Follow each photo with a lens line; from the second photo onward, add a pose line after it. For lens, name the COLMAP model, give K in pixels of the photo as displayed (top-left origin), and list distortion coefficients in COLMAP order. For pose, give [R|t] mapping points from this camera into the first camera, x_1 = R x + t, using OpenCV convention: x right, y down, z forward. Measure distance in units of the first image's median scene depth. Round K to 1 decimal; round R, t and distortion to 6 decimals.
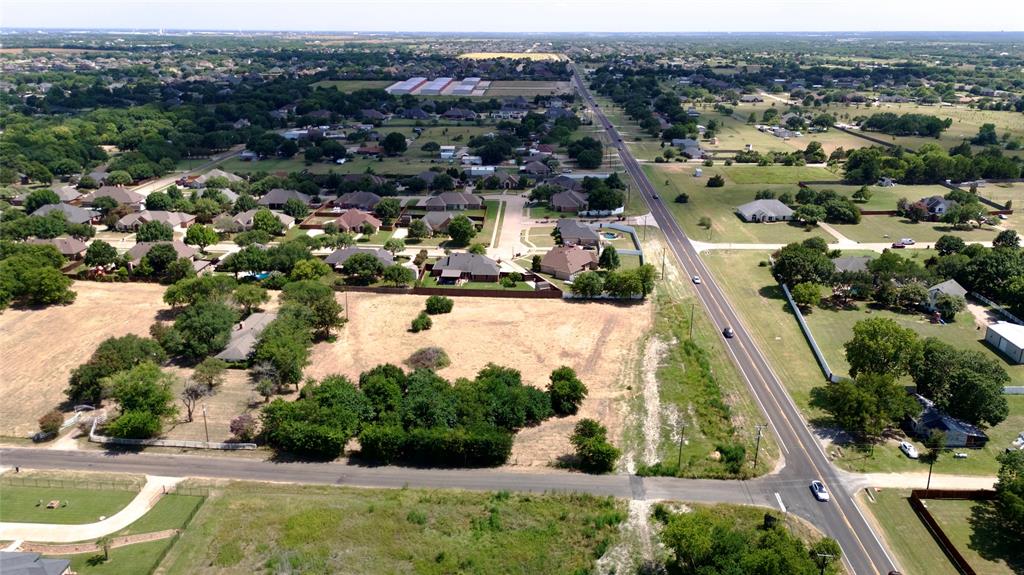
lens RADIAL K [[750.9, 0, 512.0], [0, 750.9, 287.5], [0, 0, 1]] dist [0.112770, -0.145252]
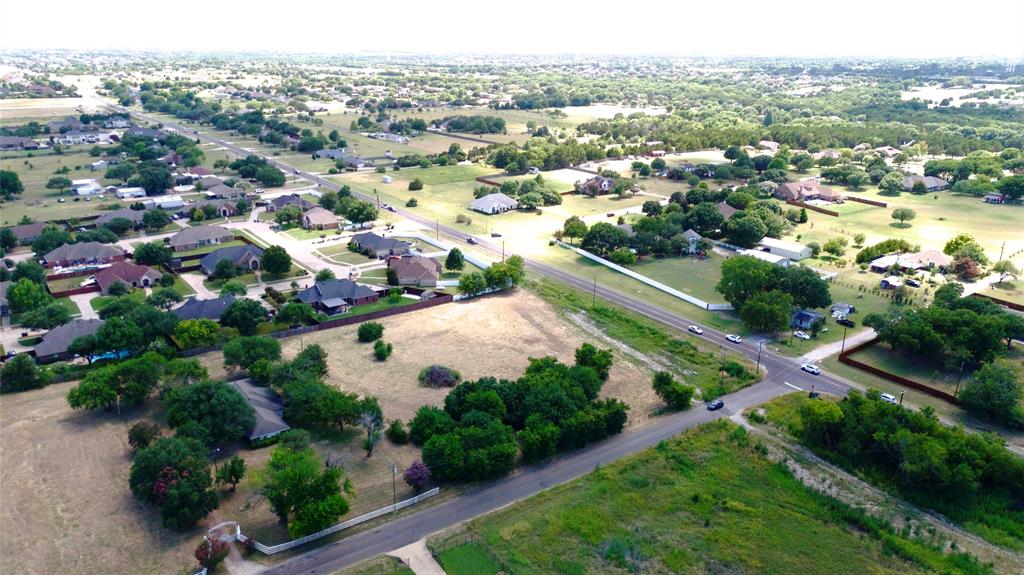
lens RADIAL K [[750.9, 0, 512.0], [0, 750.9, 287.5], [0, 0, 1]] dist [0.112770, -0.145252]
pose [[0.774510, -0.195533, 0.601582, -0.573545], [0.202349, 0.977639, 0.057249, -0.055245], [-0.599324, 0.077390, 0.796757, 0.118835]]
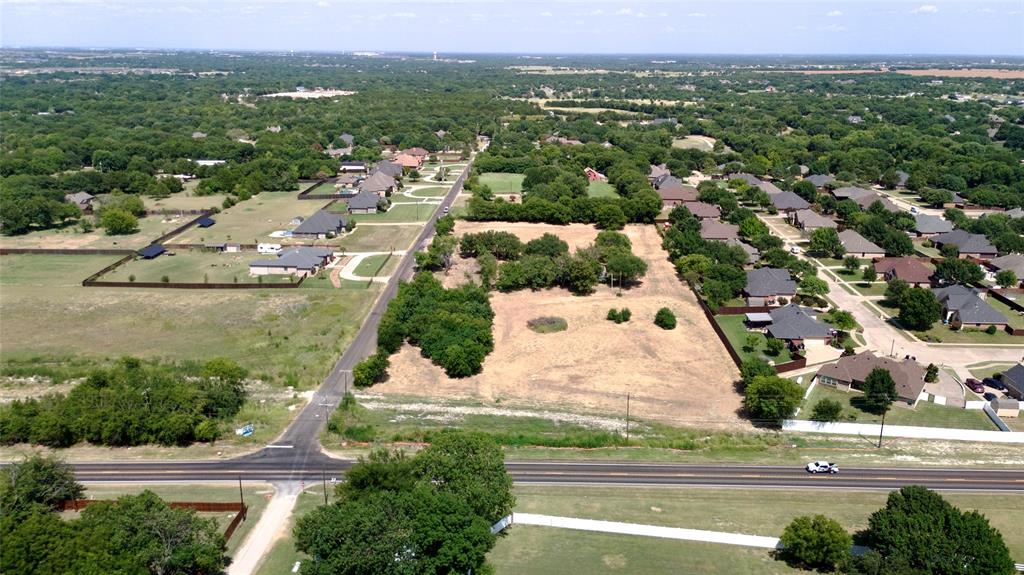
lens RADIAL K [[750.9, 0, 512.0], [0, 750.9, 287.5], [0, 0, 1]] dist [0.112770, -0.145252]
pose [[0.001038, 0.294978, -0.955503, 0.901914], [-0.334882, 0.900436, 0.277614, -0.237634], [0.942259, 0.319693, 0.099717, 0.757121]]
